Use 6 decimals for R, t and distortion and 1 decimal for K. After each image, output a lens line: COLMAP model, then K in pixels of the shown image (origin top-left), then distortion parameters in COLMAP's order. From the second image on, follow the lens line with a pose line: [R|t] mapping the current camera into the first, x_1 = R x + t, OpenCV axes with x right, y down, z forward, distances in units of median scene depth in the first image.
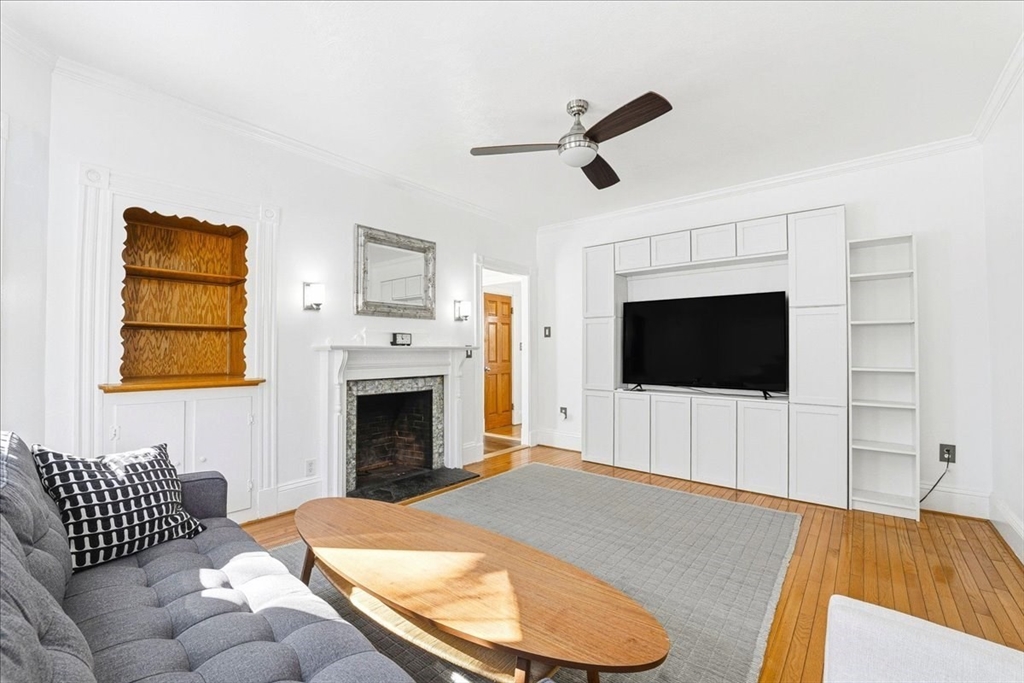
lens RADIAL K [[424.9, 0, 509.3], [0, 424.9, 340.9], [0, 0, 1]] dist [-0.030457, -0.000408]
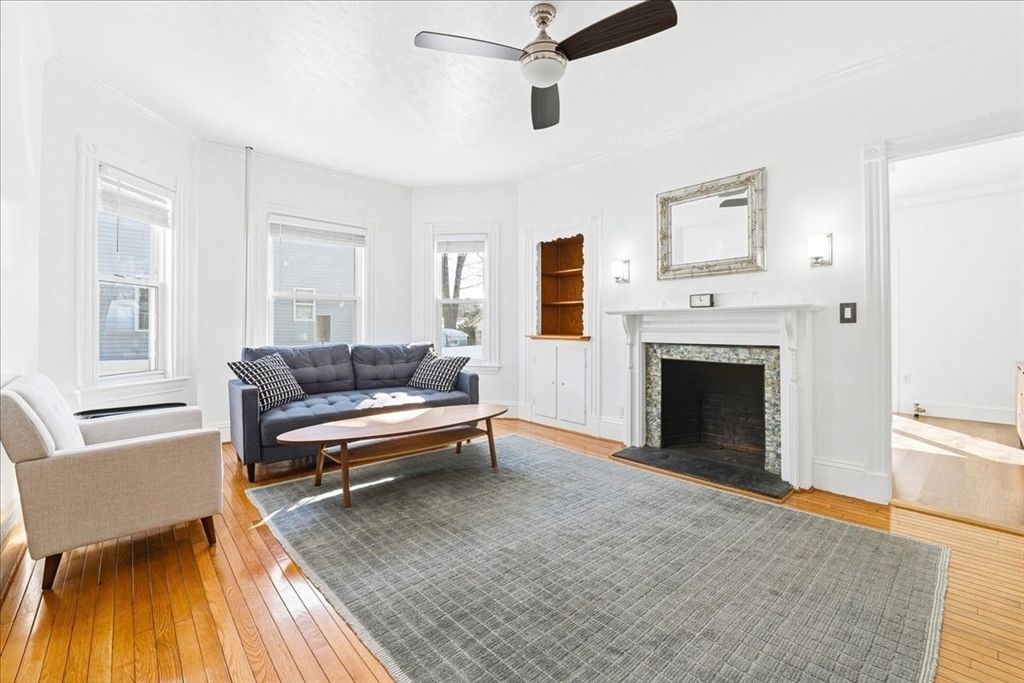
lens RADIAL K [[424.9, 0, 507.9], [0, 424.9, 332.9], [0, 0, 1]] dist [-0.030457, -0.000408]
pose [[-0.137006, 0.006319, -0.990550, 0.686750], [0.016386, 0.999857, 0.004112, 0.053429], [0.990435, -0.015668, -0.137090, 0.731829]]
